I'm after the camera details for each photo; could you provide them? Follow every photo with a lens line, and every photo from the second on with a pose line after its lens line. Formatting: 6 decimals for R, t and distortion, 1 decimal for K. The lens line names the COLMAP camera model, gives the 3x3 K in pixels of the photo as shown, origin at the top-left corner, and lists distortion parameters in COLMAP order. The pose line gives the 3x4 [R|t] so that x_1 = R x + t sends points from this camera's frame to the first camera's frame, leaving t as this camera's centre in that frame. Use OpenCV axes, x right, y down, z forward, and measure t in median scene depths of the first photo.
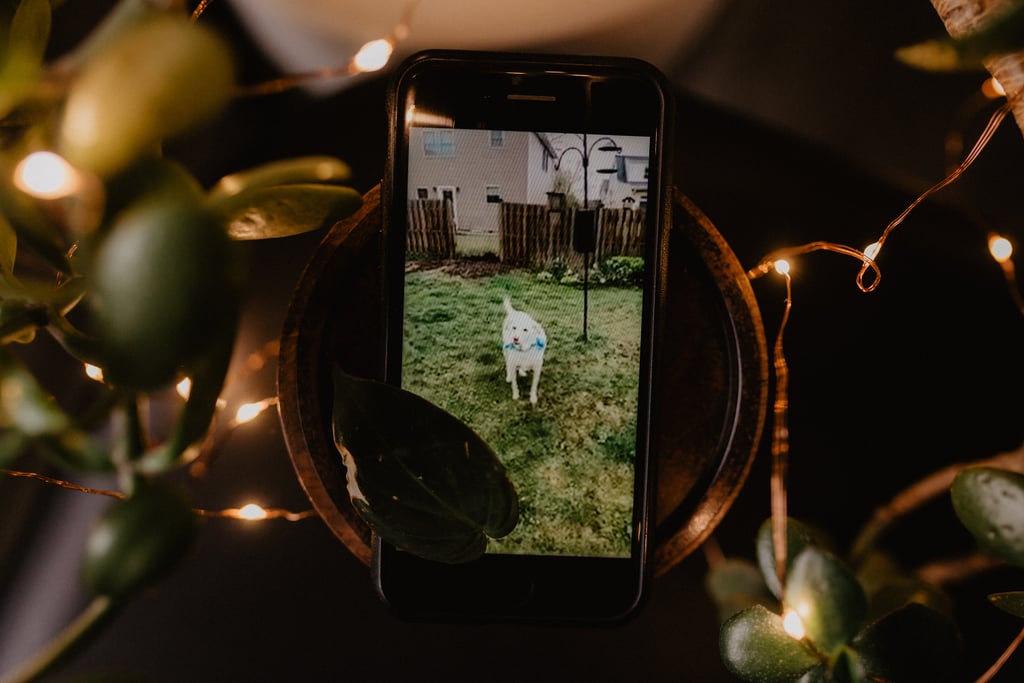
lens RADIAL K [[1031.6, 0, 522.2], [0, 1031.6, 337.9], [0, 0, 1]] dist [-0.004210, 0.000000]
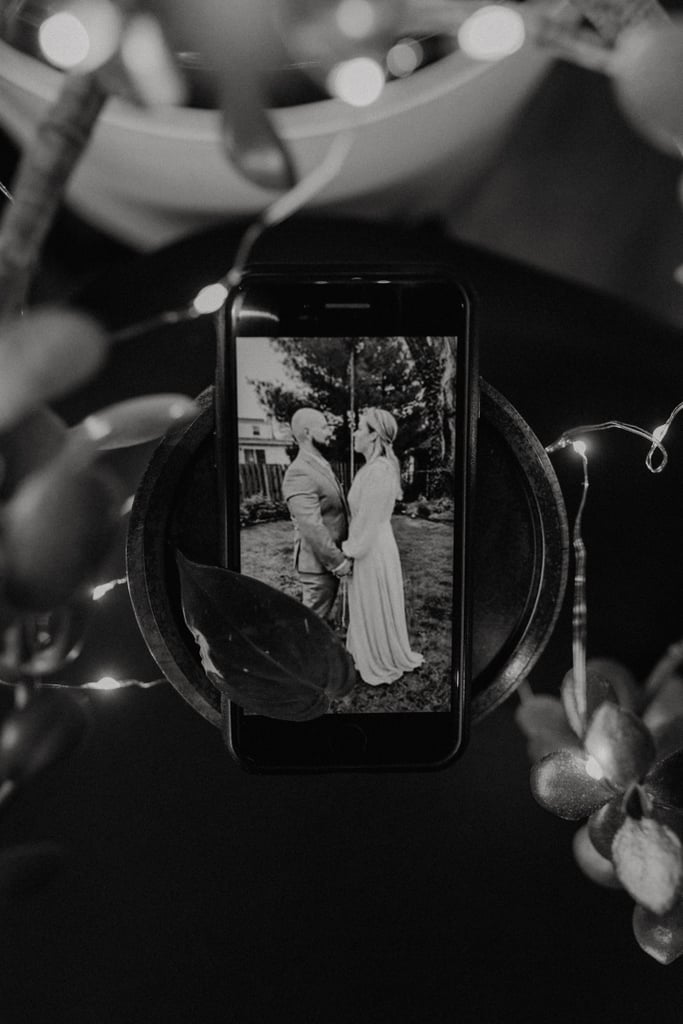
lens RADIAL K [[1109.6, 0, 327.4], [0, 1109.6, 559.6], [0, 0, 1]] dist [-0.006333, 0.000000]
pose [[0.998841, -0.046872, 0.010913, -0.035658], [0.045082, 0.990662, 0.128670, -0.114128], [-0.016842, -0.128029, 0.991627, -0.184815]]
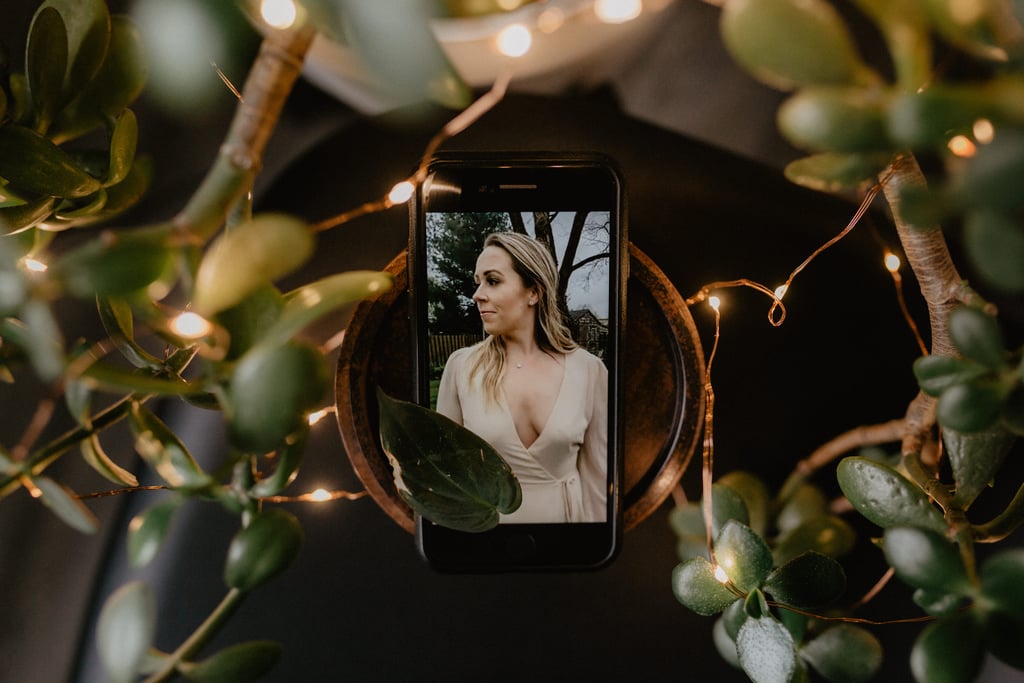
lens RADIAL K [[1005.0, 0, 511.2], [0, 1005.0, 340.2], [0, 0, 1]] dist [-0.003773, 0.000000]
pose [[0.998973, -0.044344, -0.009297, 0.003644], [0.045169, 0.990771, 0.127796, -0.194913], [0.003544, -0.128084, 0.991757, -0.274954]]
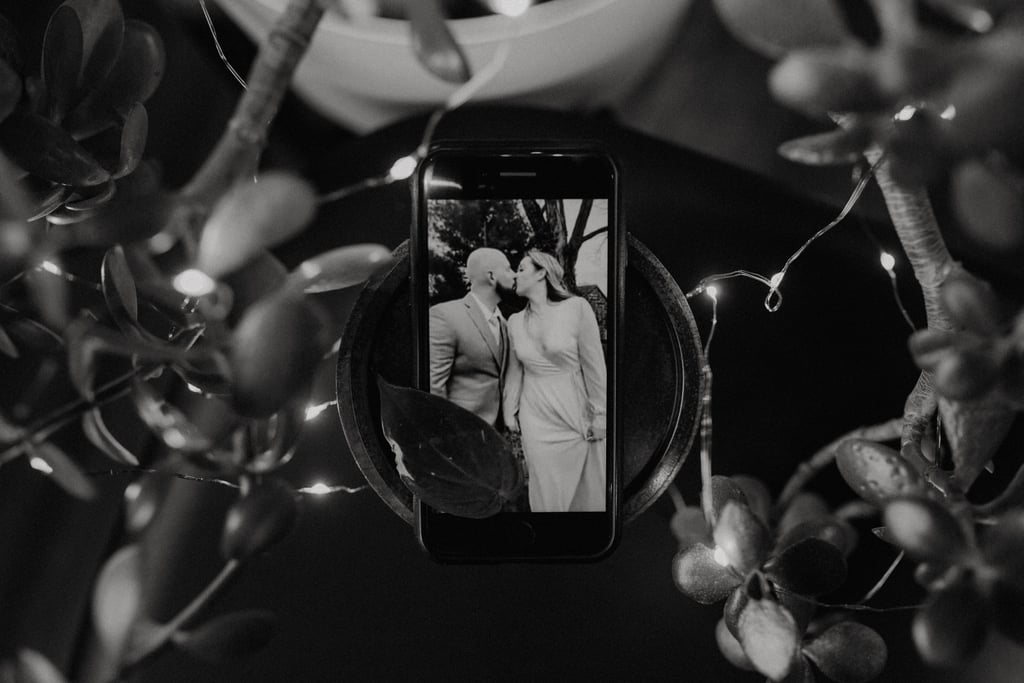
lens RADIAL K [[1005.0, 0, 511.7], [0, 1005.0, 336.5], [0, 0, 1]] dist [-0.003773, 0.000000]
pose [[0.999082, -0.041688, -0.009884, 0.004962], [0.042168, 0.997609, 0.054762, -0.091639], [0.007577, -0.055129, 0.998450, -0.297294]]
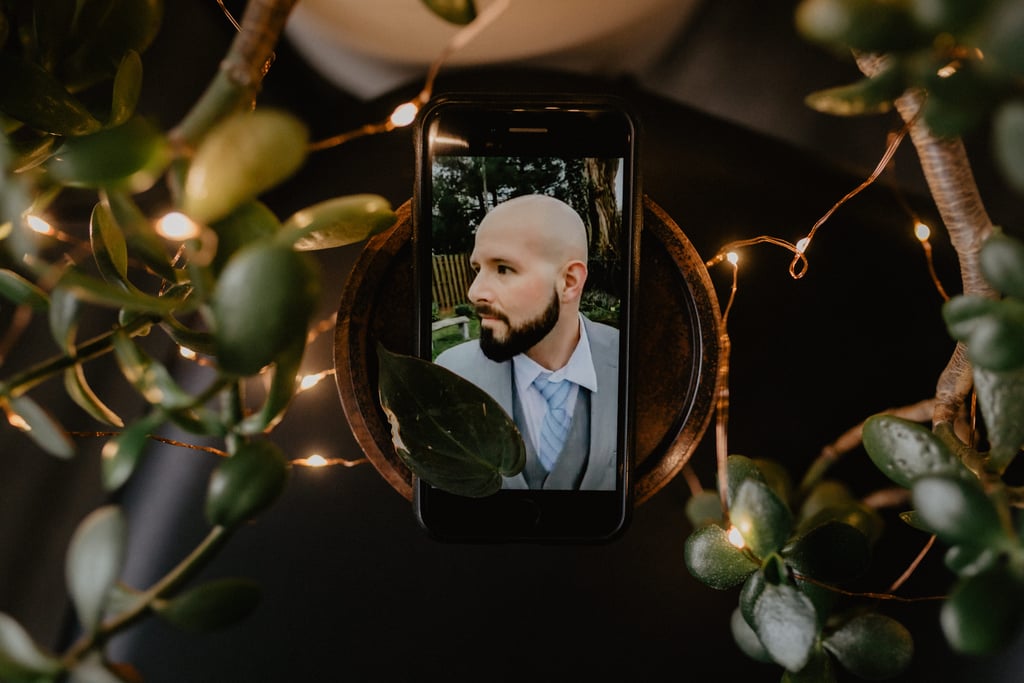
lens RADIAL K [[1031.6, 0, 510.8], [0, 1031.6, 341.2], [0, 0, 1]] dist [-0.004210, 0.000000]
pose [[0.999131, -0.024196, -0.033951, 0.023451], [0.026092, 0.998060, 0.056534, -0.045272], [0.032517, -0.057371, 0.997823, -0.260593]]
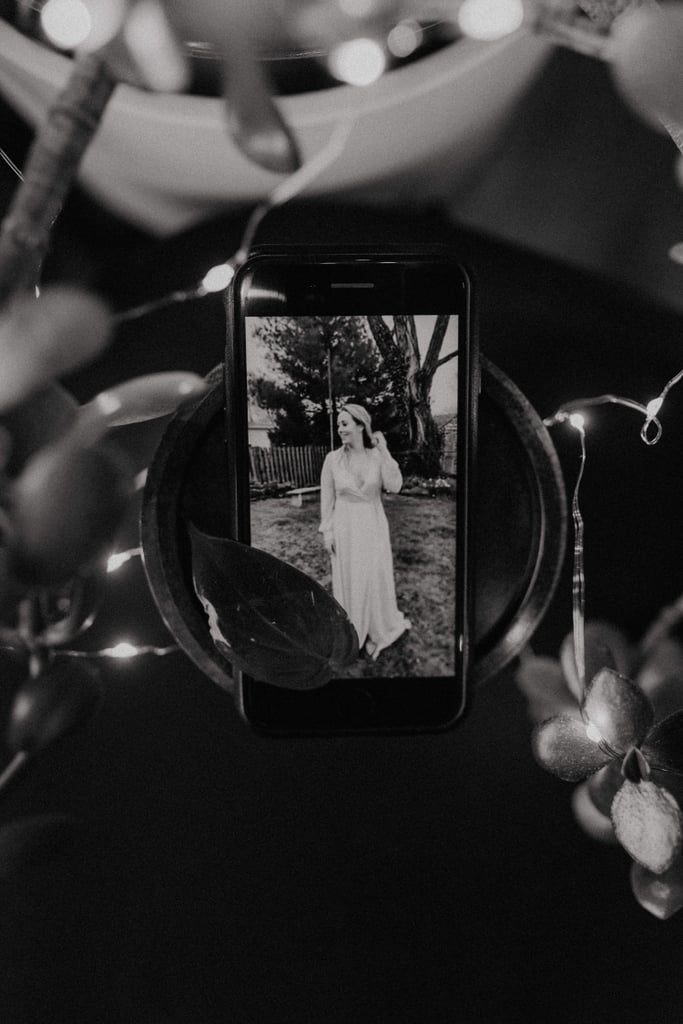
lens RADIAL K [[1031.6, 0, 348.9], [0, 1031.6, 514.0], [0, 0, 1]] dist [-0.004210, 0.000000]
pose [[0.998476, -0.051591, 0.019595, -0.028324], [0.048870, 0.991526, 0.120363, -0.115979], [-0.025638, -0.119222, 0.992537, -0.139579]]
